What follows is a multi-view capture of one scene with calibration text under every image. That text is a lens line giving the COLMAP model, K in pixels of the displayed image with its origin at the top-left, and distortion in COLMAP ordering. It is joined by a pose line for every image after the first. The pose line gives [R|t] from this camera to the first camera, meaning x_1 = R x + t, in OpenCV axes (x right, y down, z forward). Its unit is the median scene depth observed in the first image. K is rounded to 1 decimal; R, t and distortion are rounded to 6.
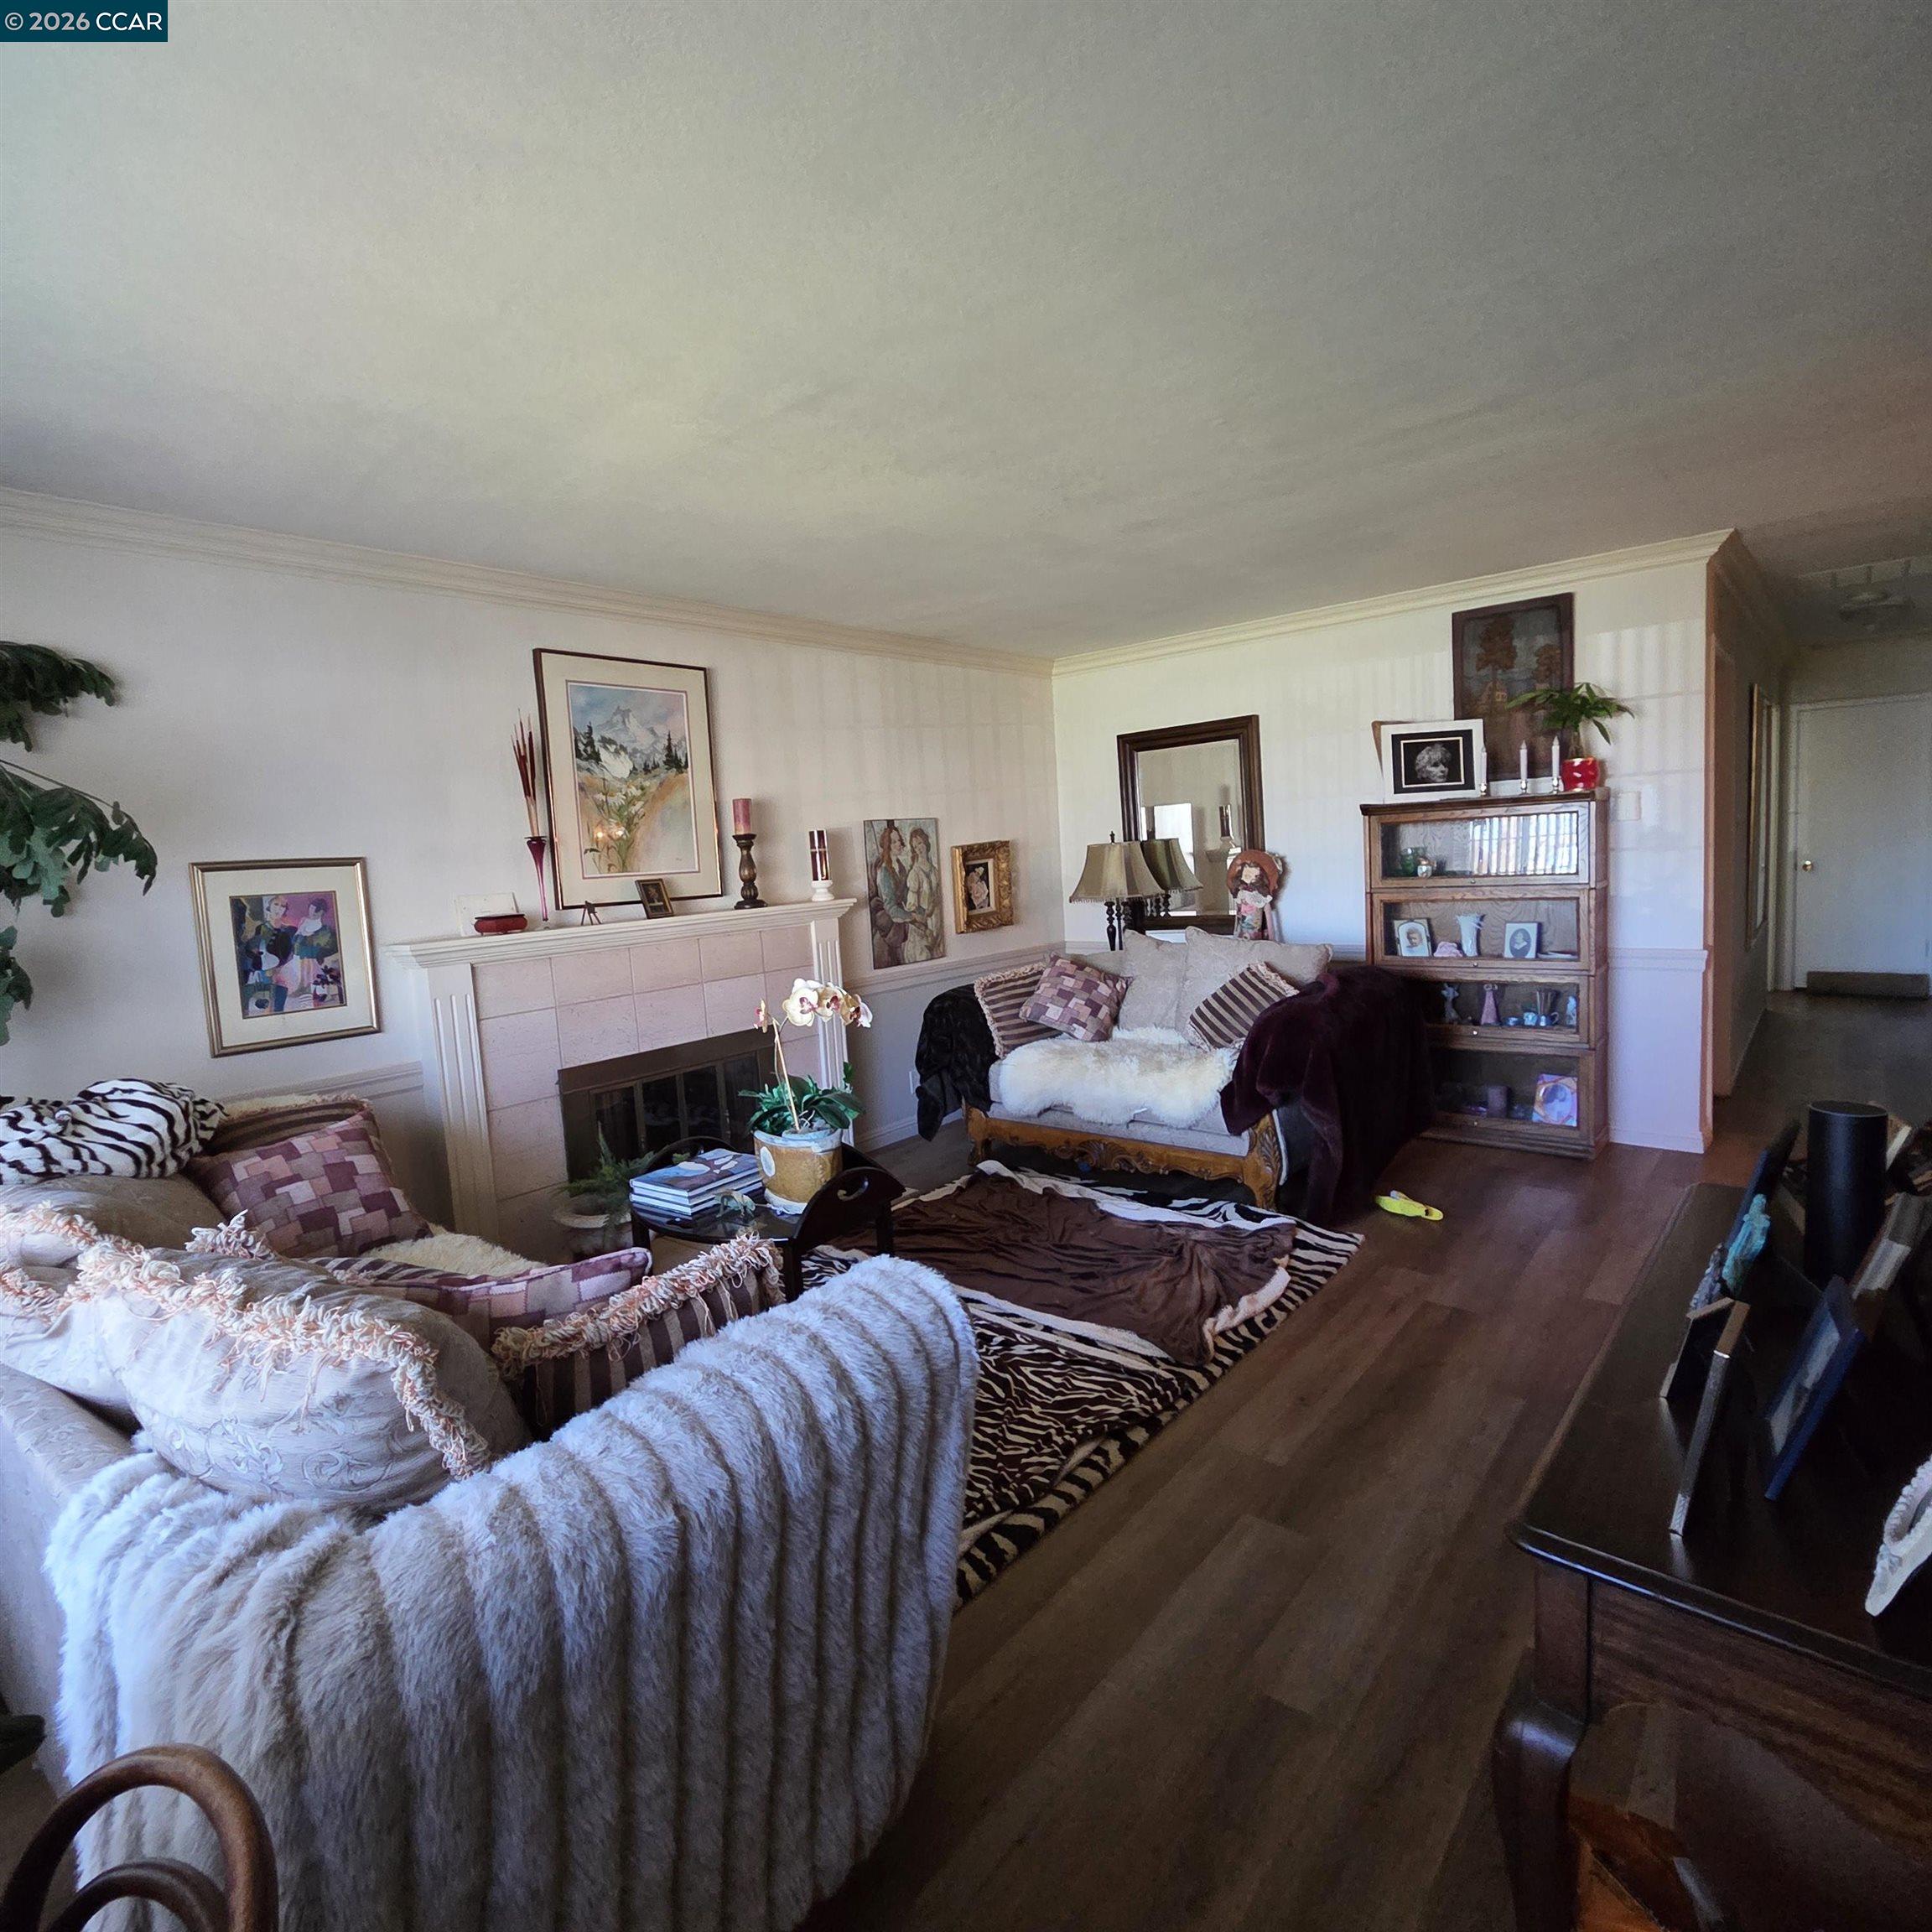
lens RADIAL K [[1050.7, 0, 950.0], [0, 1050.7, 954.8], [0, 0, 1]] dist [0.006330, -0.001290]
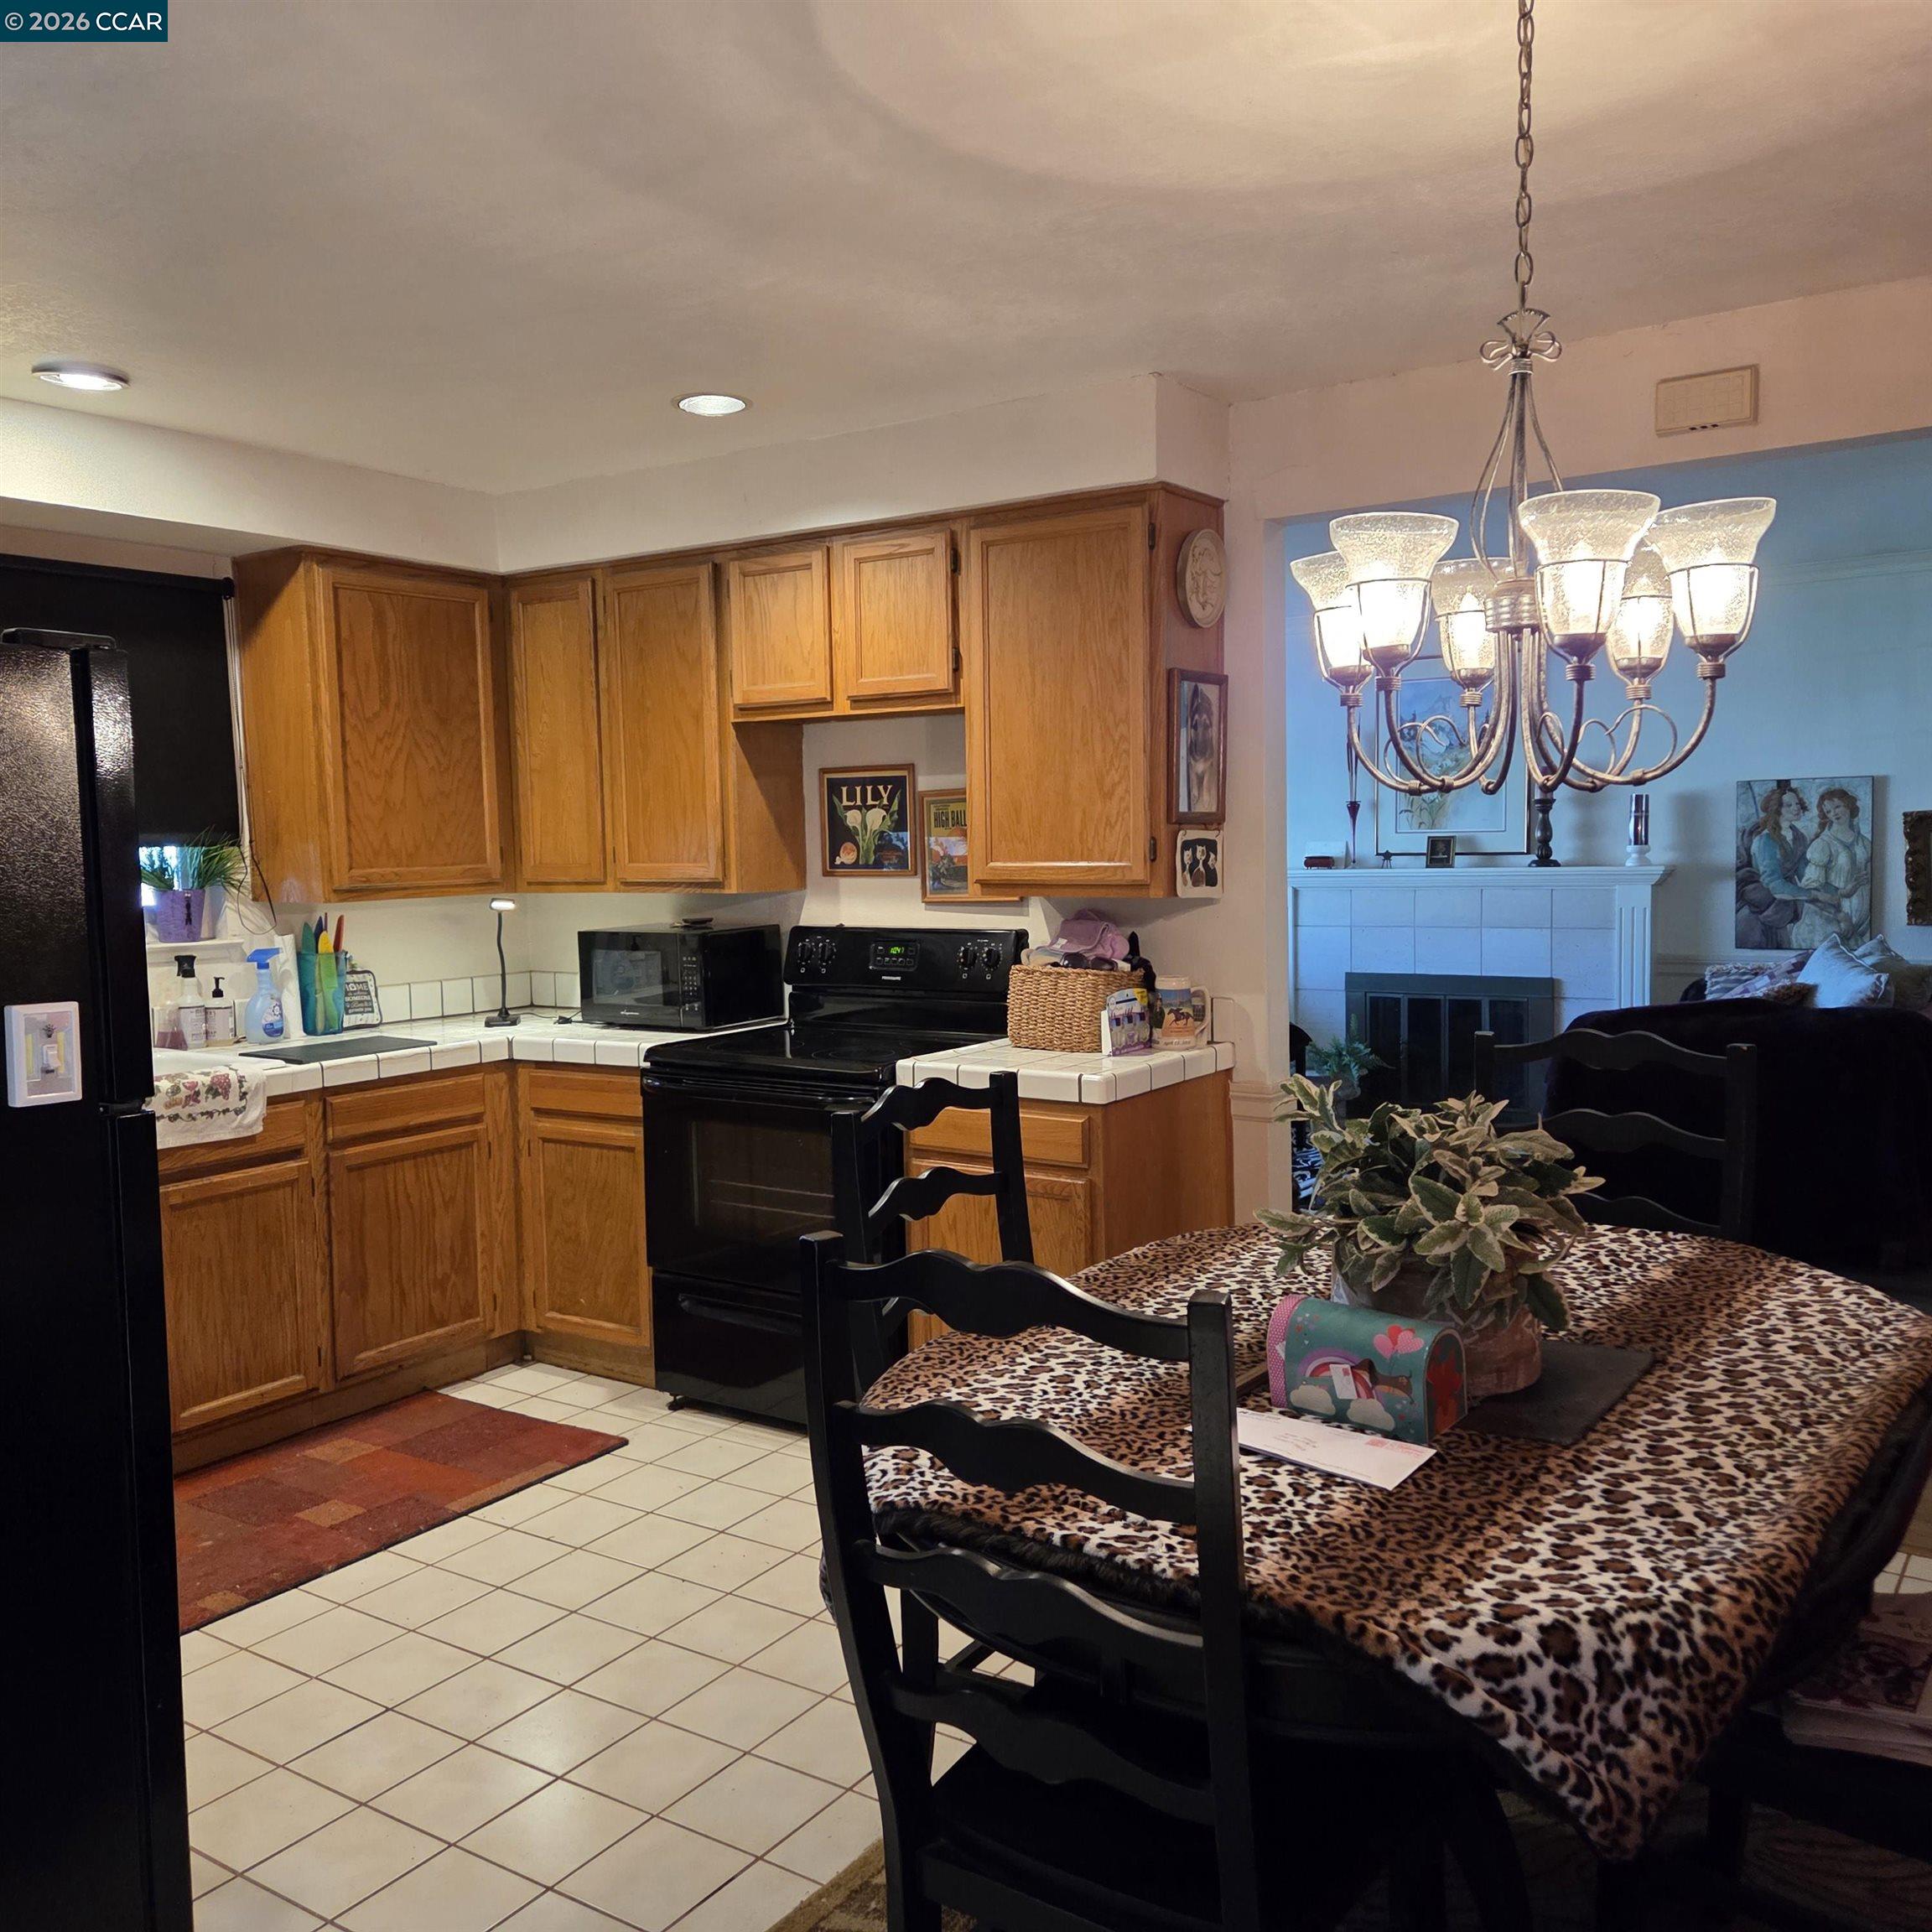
lens RADIAL K [[1722.8, 0, 968.2], [0, 1722.8, 965.9], [0, 0, 1]] dist [0.079373, -0.060806]
pose [[0.116423, 0.131059, -0.984515, 1.624269], [-0.085340, 0.988909, 0.121553, -0.118413], [0.989527, 0.069867, 0.126316, 0.207966]]
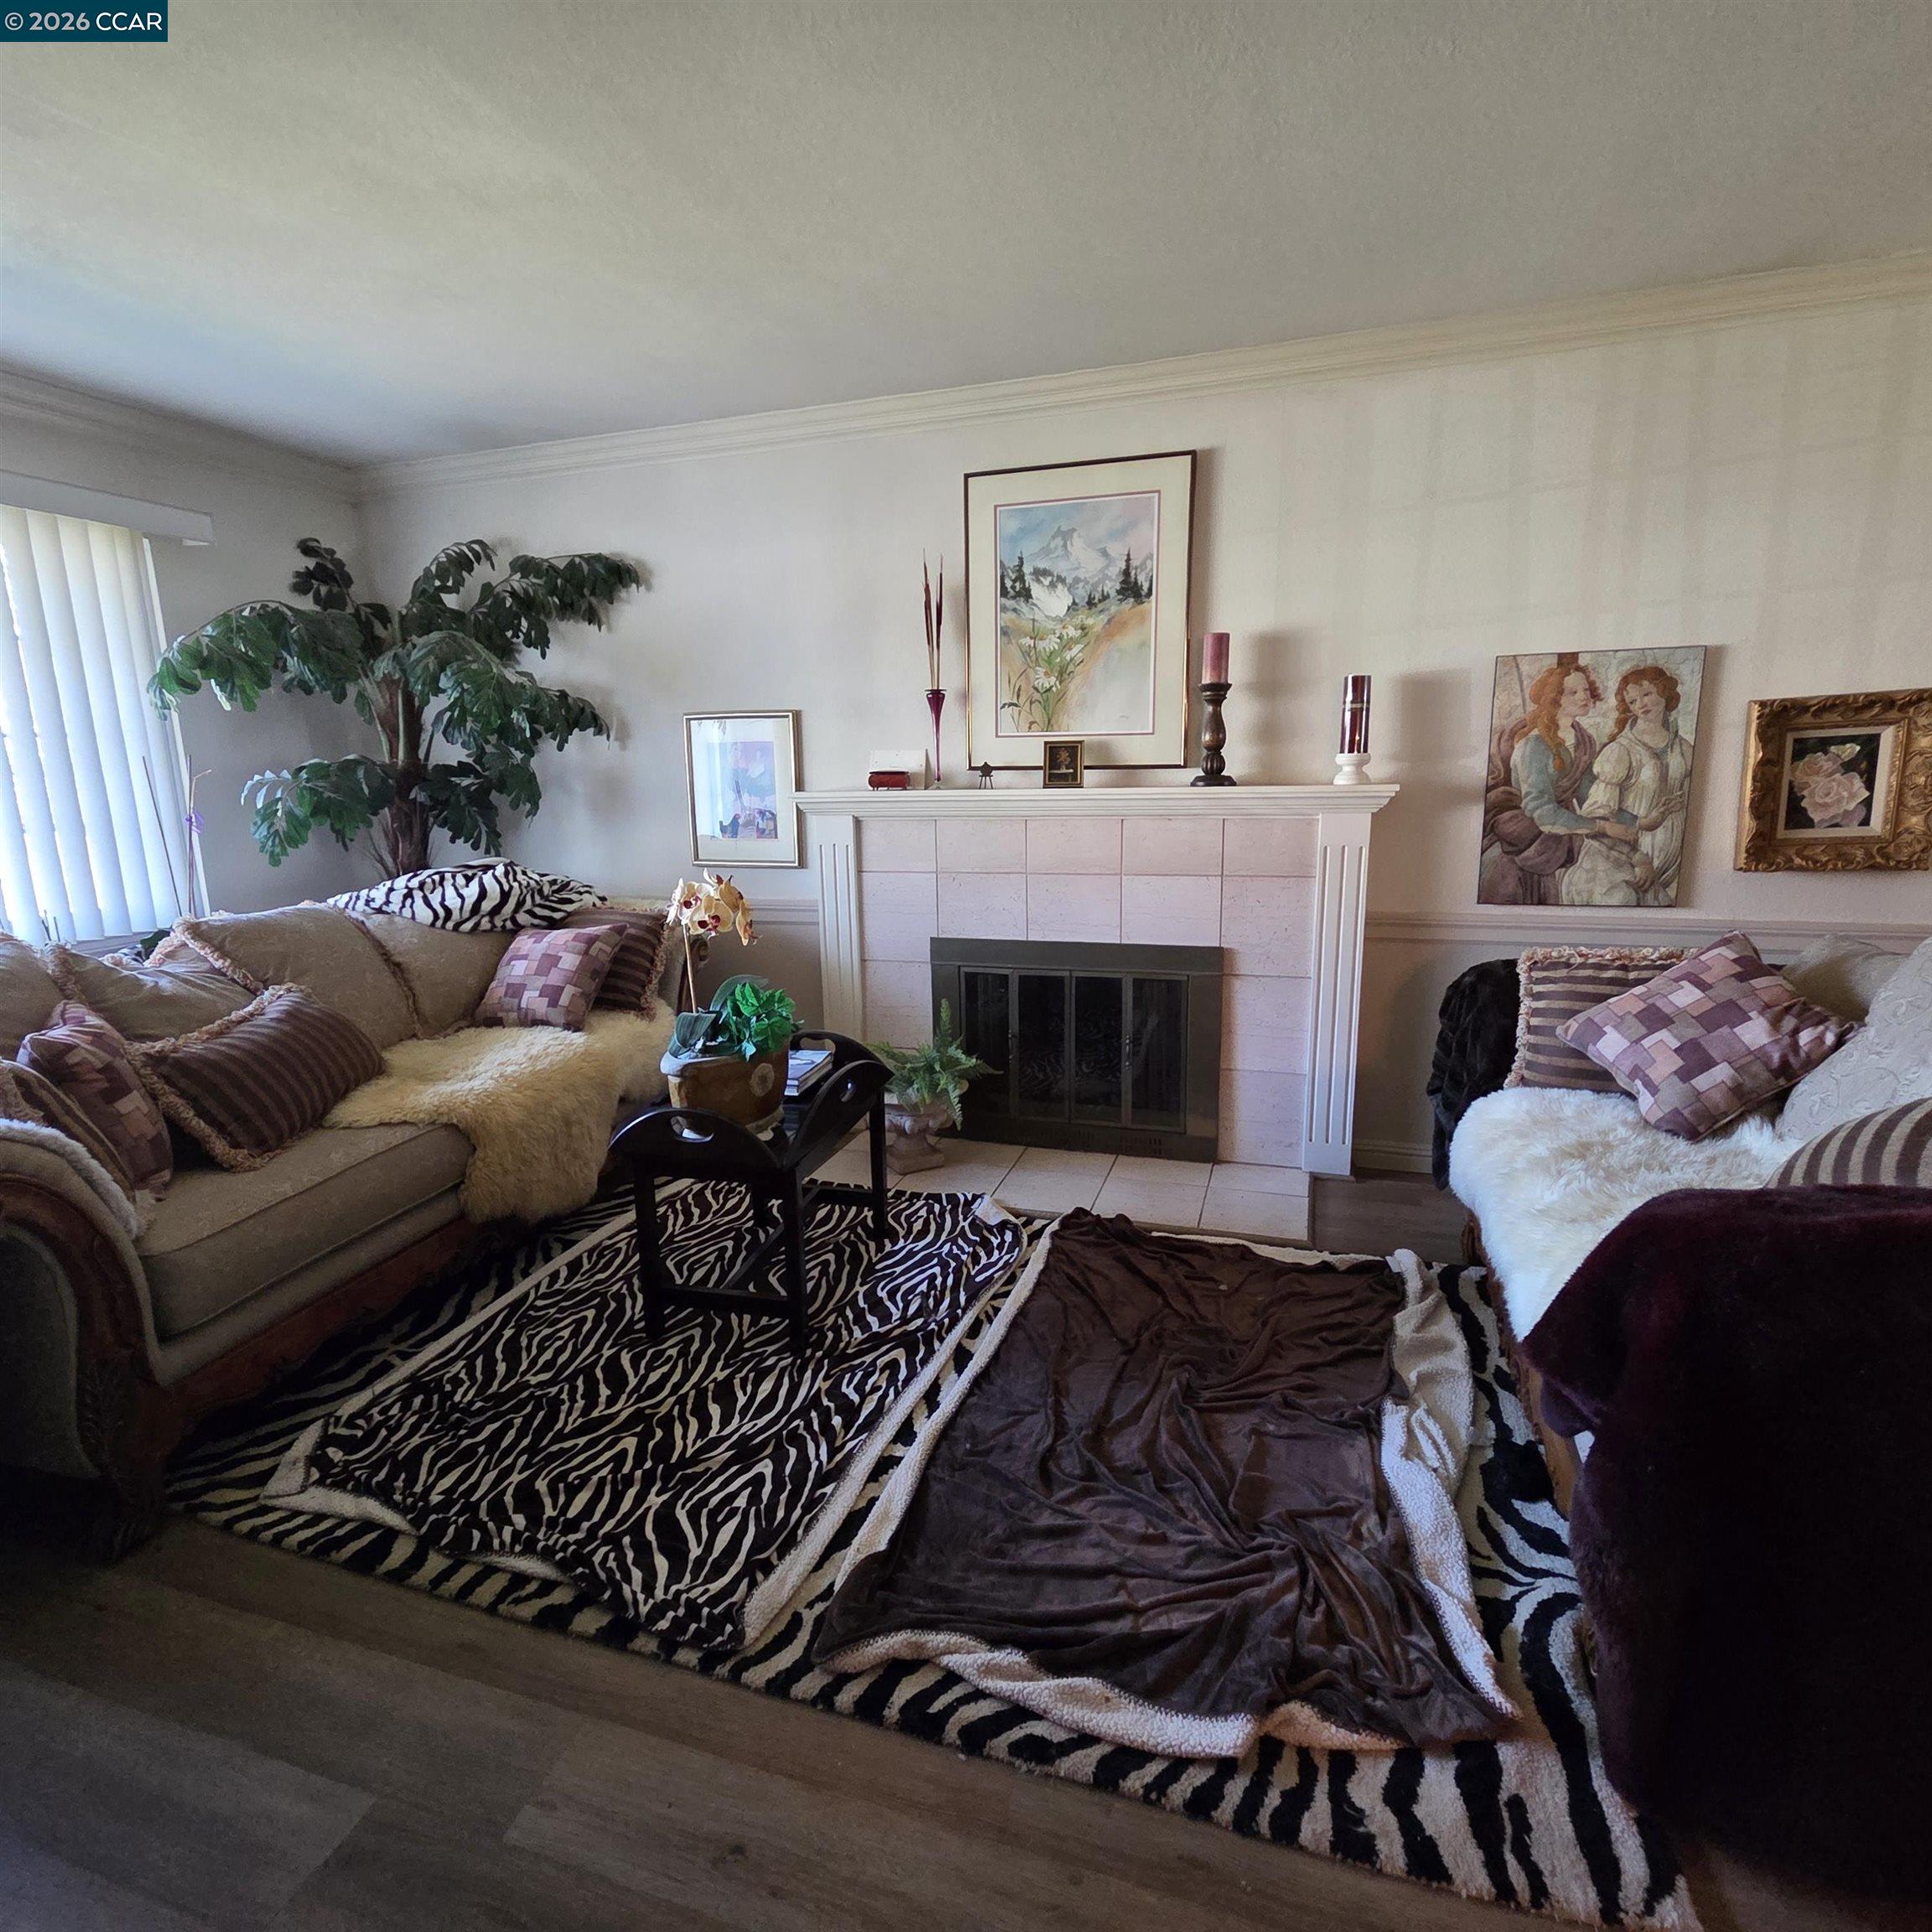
lens RADIAL K [[1050.7, 0, 946.6], [0, 1050.7, 974.5], [0, 0, 1]] dist [0.006330, -0.001290]
pose [[0.383603, 0.239781, -0.891826, 0.462446], [-0.093853, 0.970826, 0.220653, -0.066000], [0.918717, -0.000943, 0.394916, 0.572790]]
